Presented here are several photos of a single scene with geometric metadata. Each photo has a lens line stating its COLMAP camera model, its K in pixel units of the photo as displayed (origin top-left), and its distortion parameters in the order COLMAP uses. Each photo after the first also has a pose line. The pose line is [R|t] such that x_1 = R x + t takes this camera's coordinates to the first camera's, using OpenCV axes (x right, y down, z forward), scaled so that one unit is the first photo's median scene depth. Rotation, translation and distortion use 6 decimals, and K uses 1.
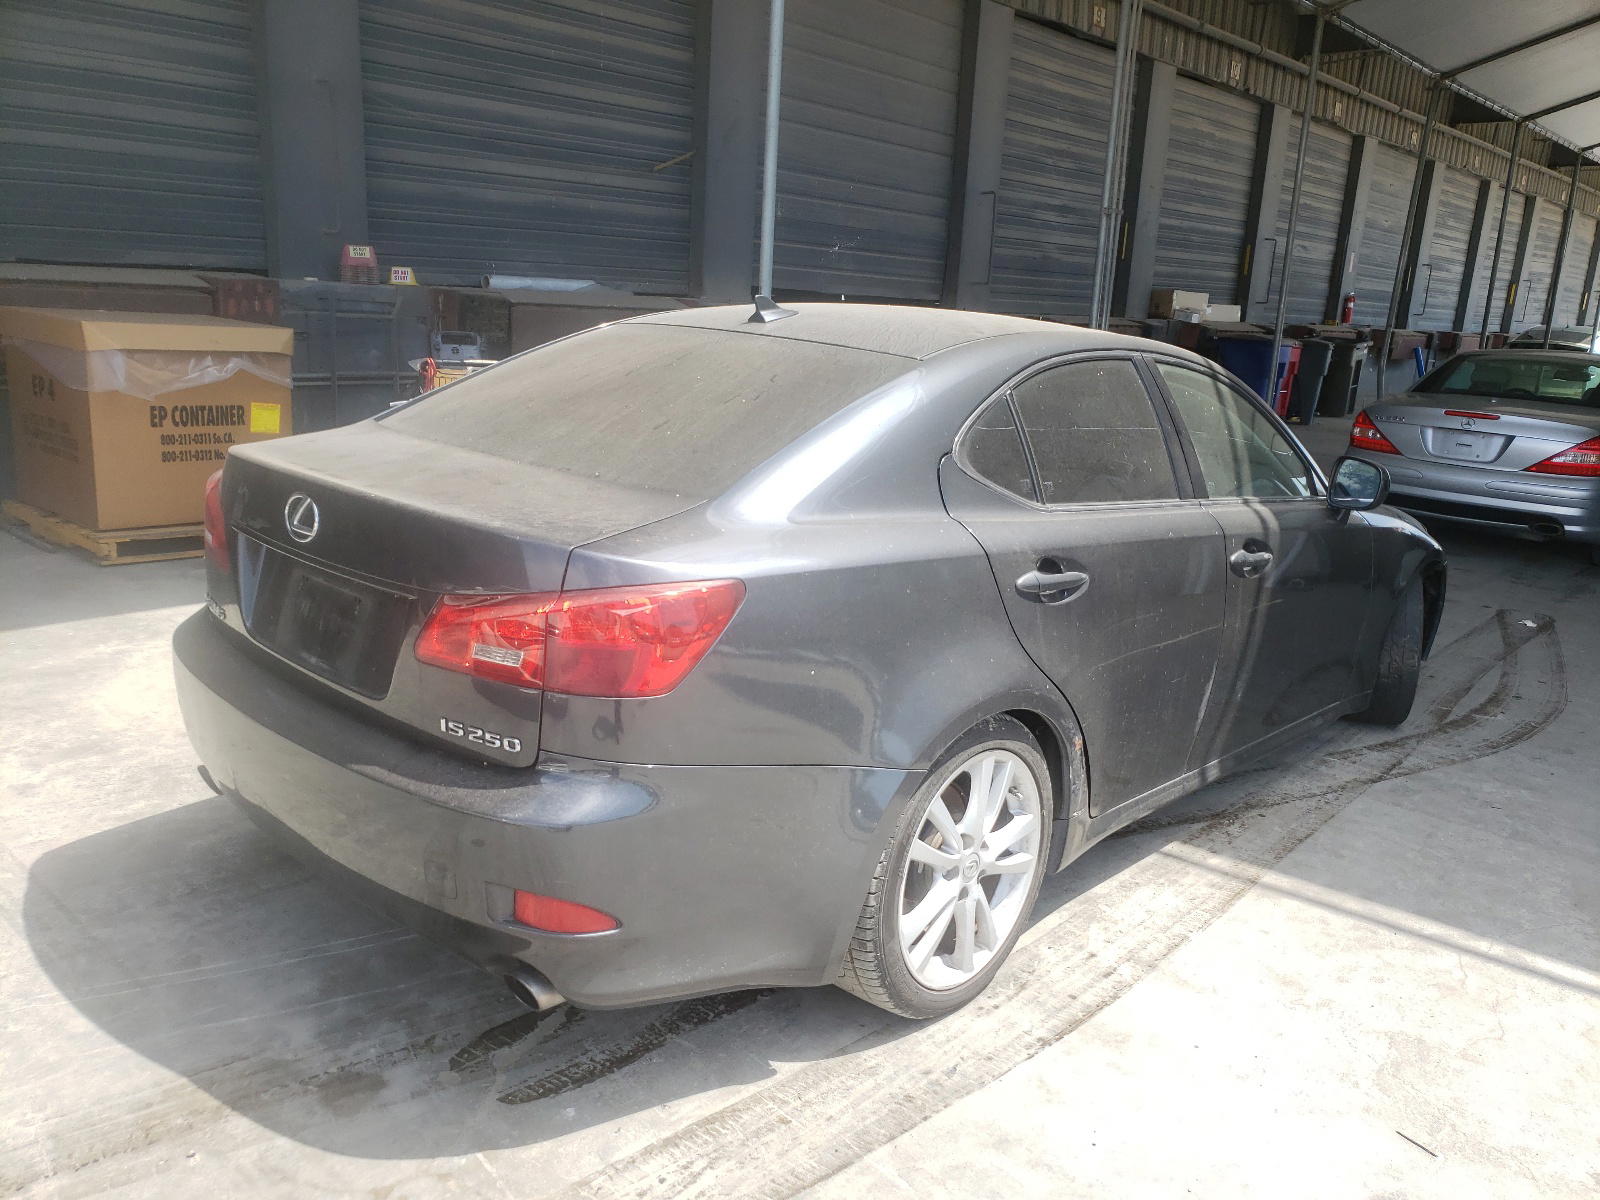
lens RADIAL K [[1200.0, 0, 800.0], [0, 1200.0, 600.0], [0, 0, 1]] dist [-0.003084, -0.001847]
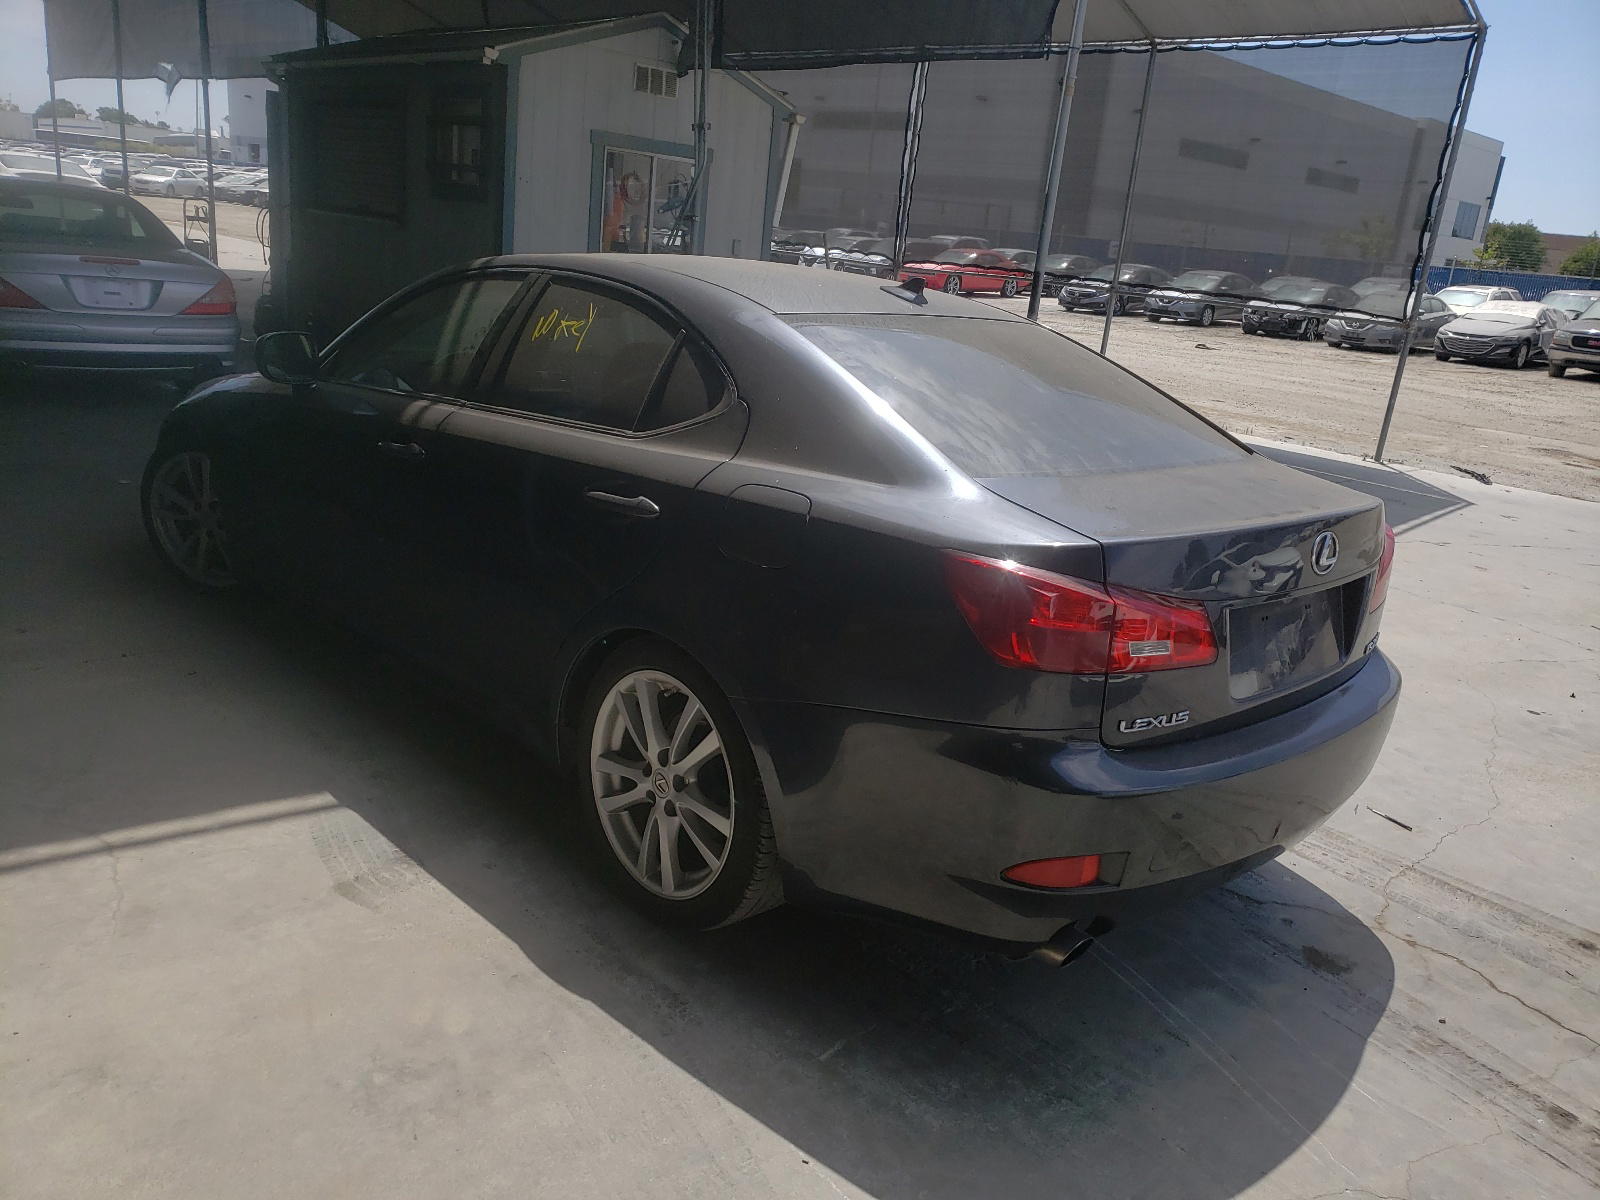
lens RADIAL K [[1200.0, 0, 800.0], [0, 1200.0, 600.0], [0, 0, 1]] dist [-0.003084, -0.001847]
pose [[0.094880, -0.332202, 0.938424, -0.405776], [0.146498, 0.937073, 0.316912, -0.126838], [-0.984650, 0.107409, 0.137577, 0.350627]]
